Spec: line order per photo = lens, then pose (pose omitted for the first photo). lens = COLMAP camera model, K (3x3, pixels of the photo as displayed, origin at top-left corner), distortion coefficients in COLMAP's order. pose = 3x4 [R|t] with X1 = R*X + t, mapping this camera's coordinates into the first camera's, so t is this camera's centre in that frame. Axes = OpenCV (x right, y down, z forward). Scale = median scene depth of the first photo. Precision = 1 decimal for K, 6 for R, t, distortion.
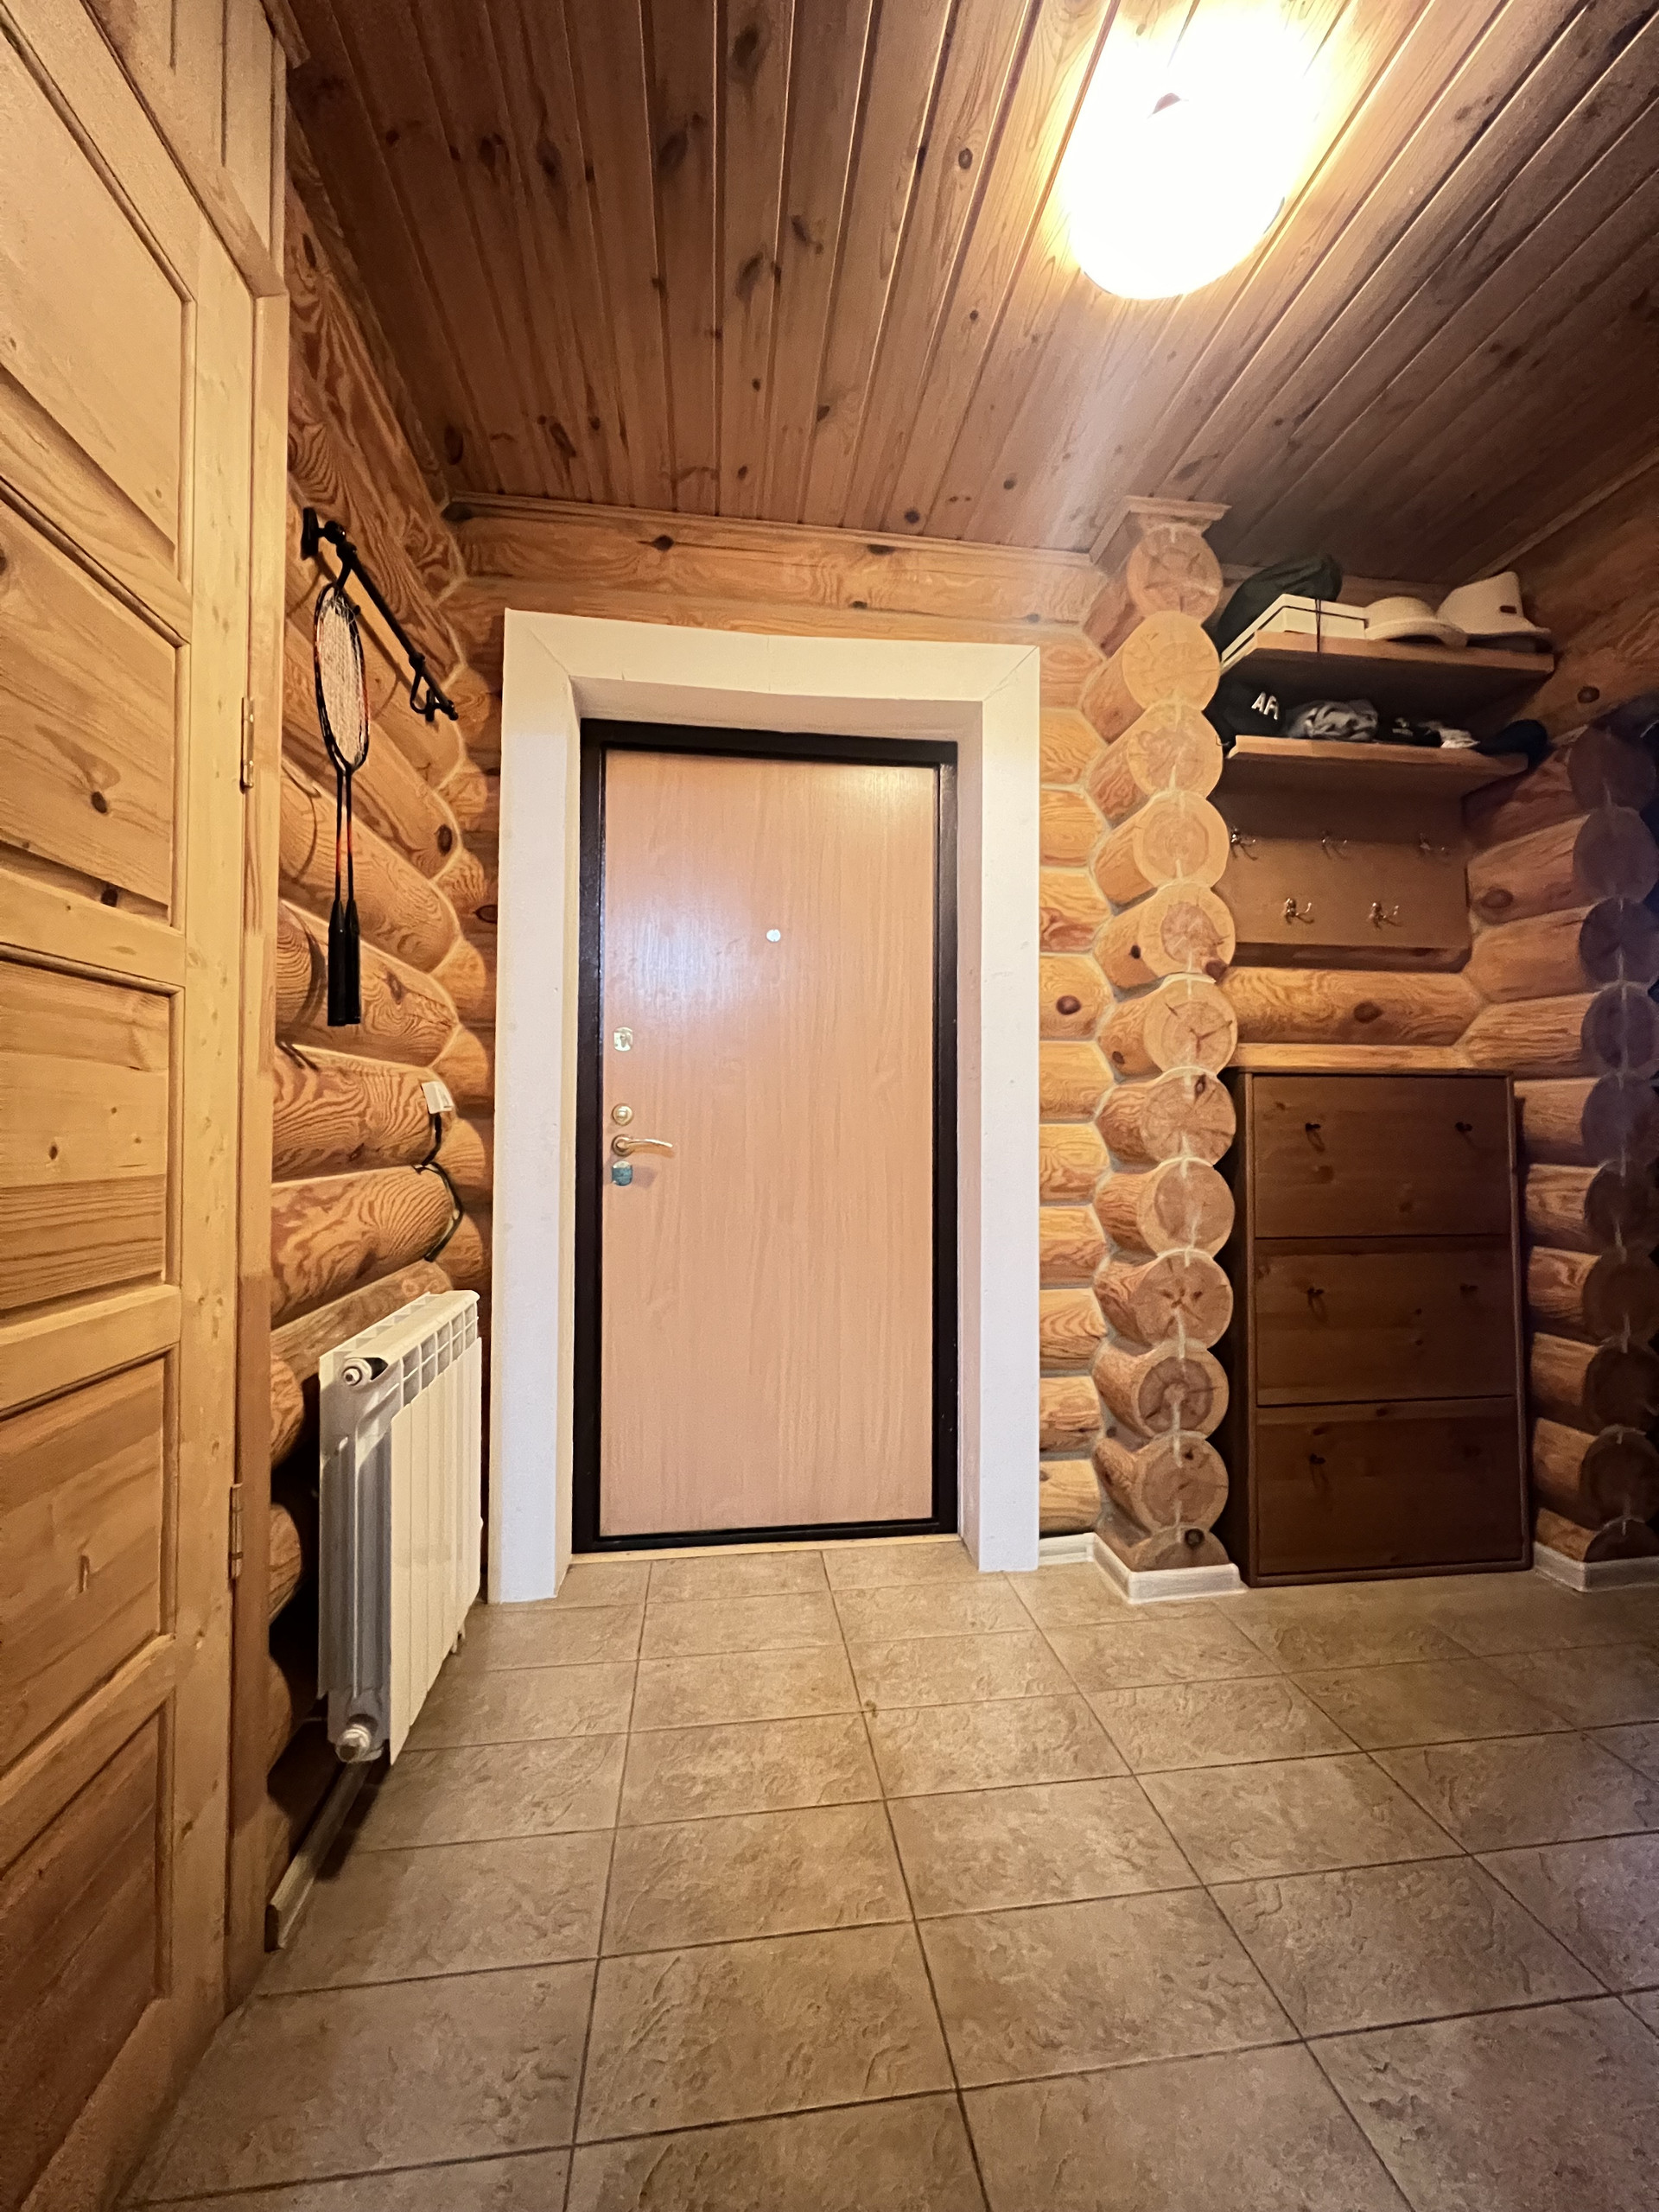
lens RADIAL K [[882.6, 0, 833.8], [0, 882.6, 1107.5], [0, 0, 1]] dist [-0.001233, 0.000164]
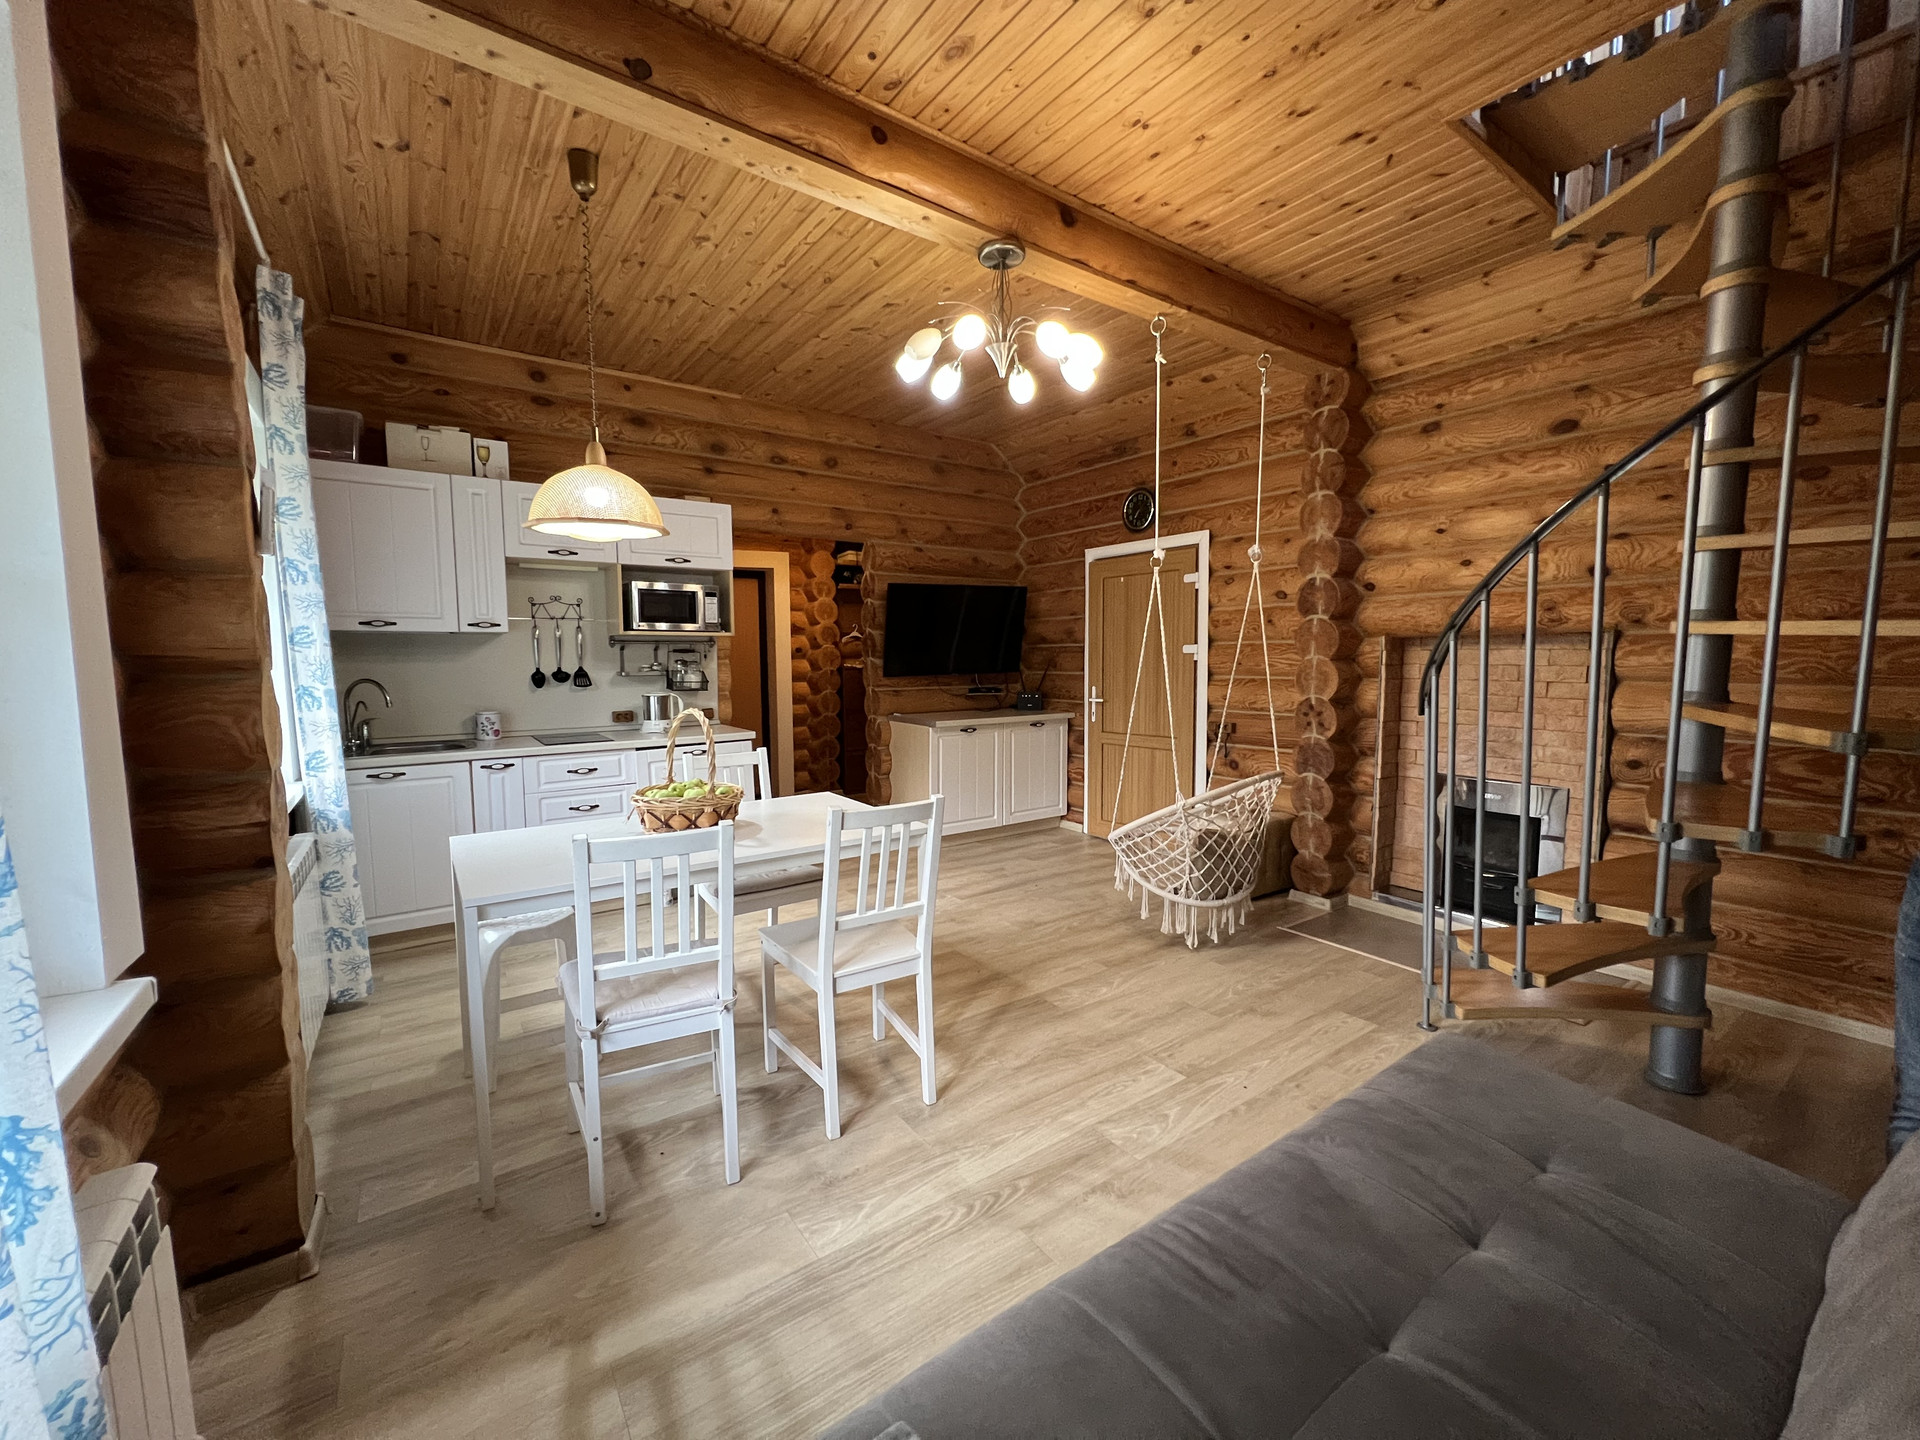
lens RADIAL K [[767.8, 0, 958.9], [0, 767.8, 724.6], [0, 0, 1]] dist [-0.002096, 0.000158]
pose [[0.888499, -0.050877, 0.456050, -0.678481], [0.001102, 0.994068, 0.108751, -0.168659], [-0.458877, -0.096123, 0.883285, -2.383081]]
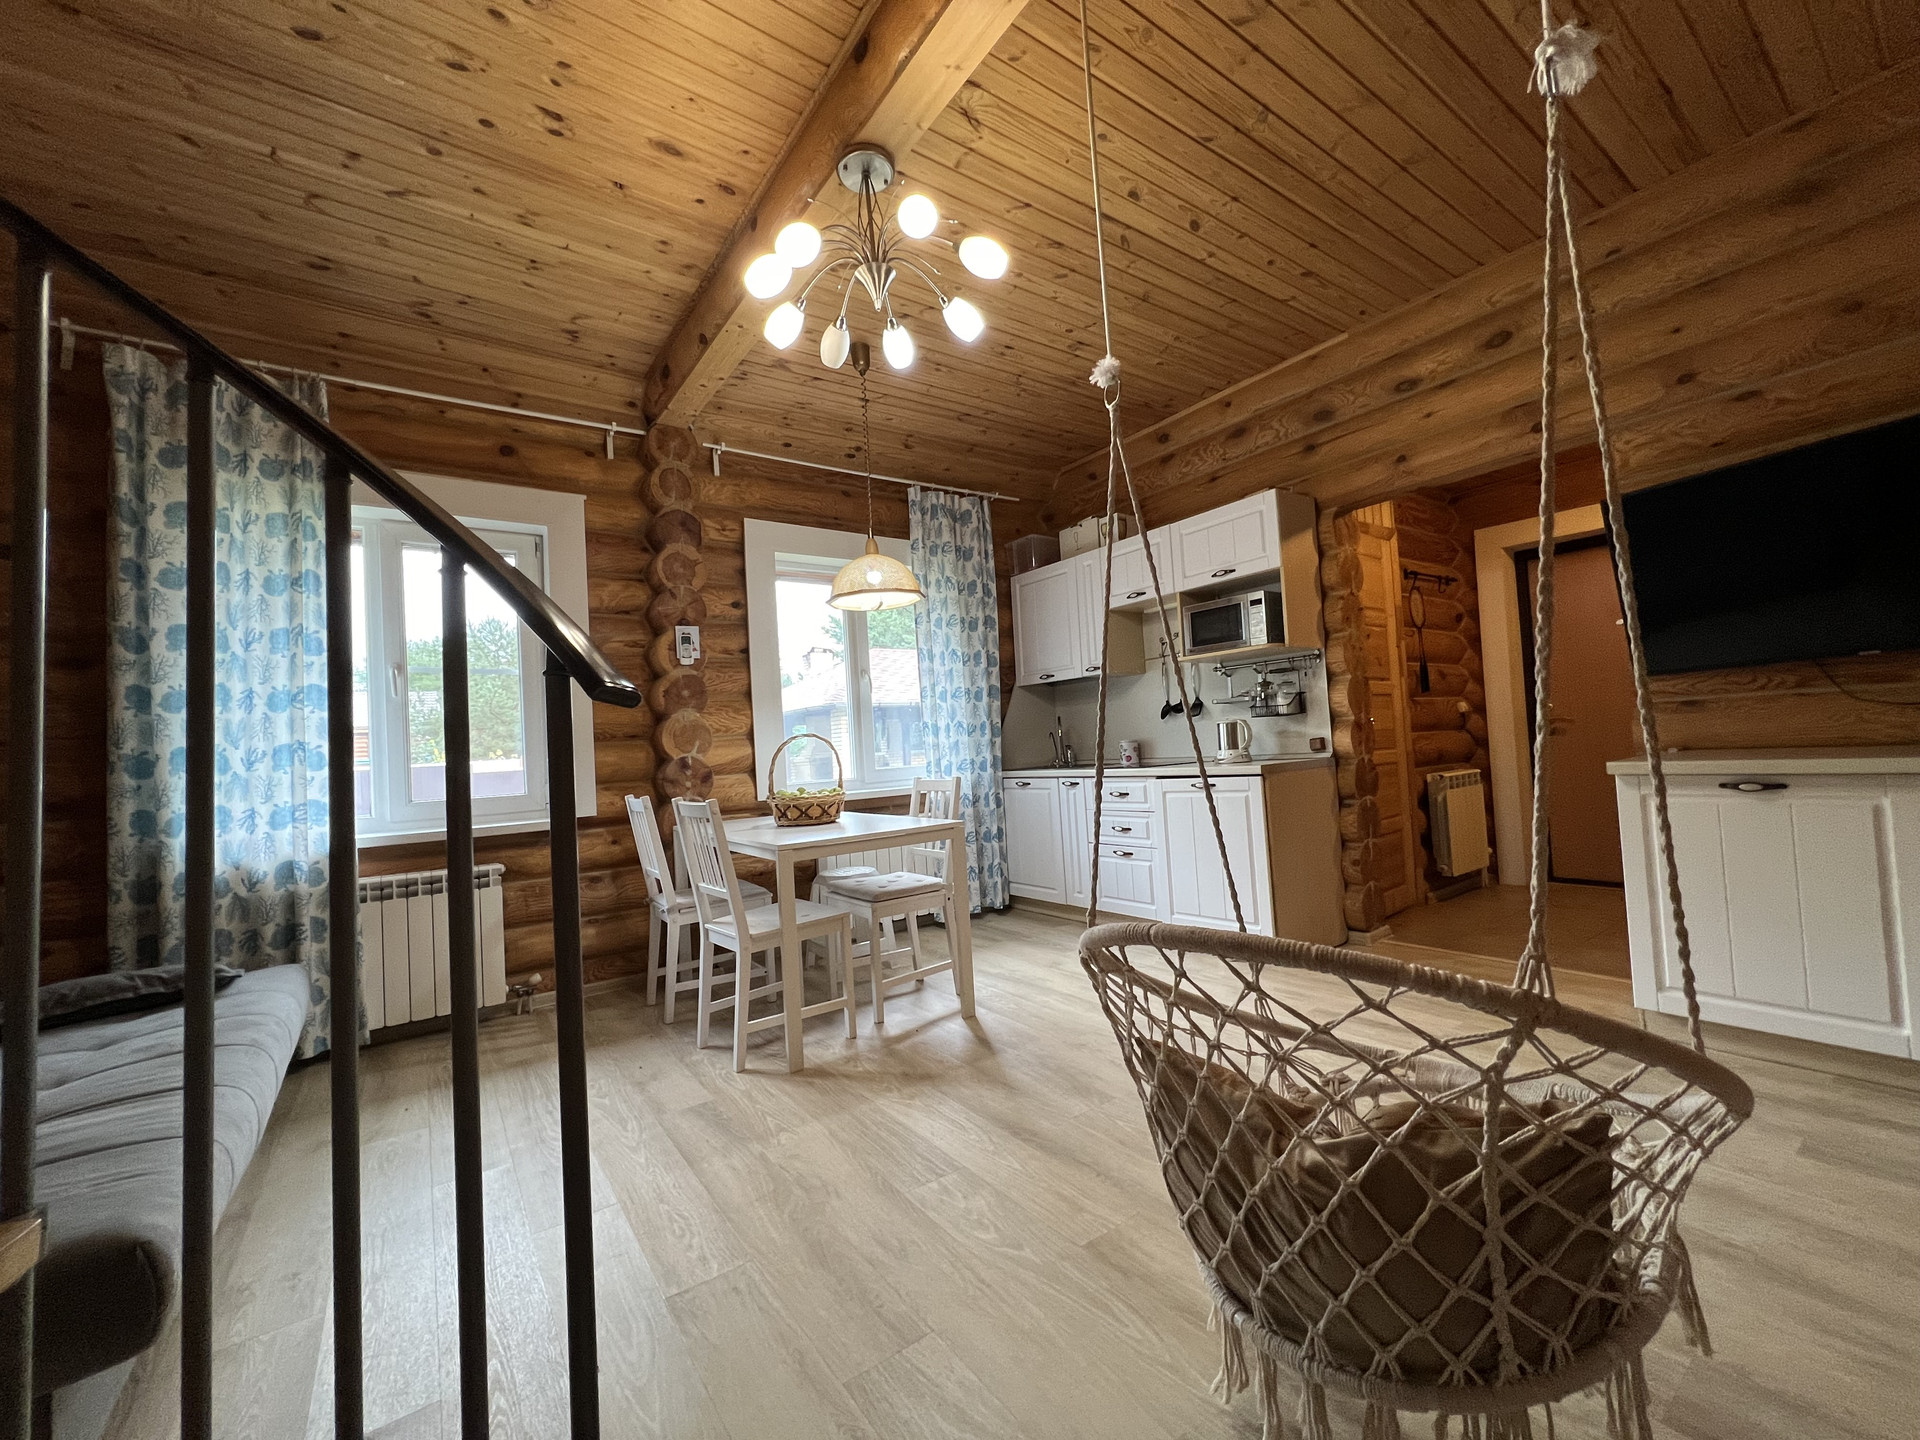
lens RADIAL K [[767.8, 0, 962.8], [0, 767.8, 723.3], [0, 0, 1]] dist [-0.002096, 0.000158]
pose [[0.461136, -0.060833, -0.885242, 0.998536], [0.076668, 0.996648, -0.028551, -0.011028], [0.884011, -0.054704, 0.464254, -1.598452]]
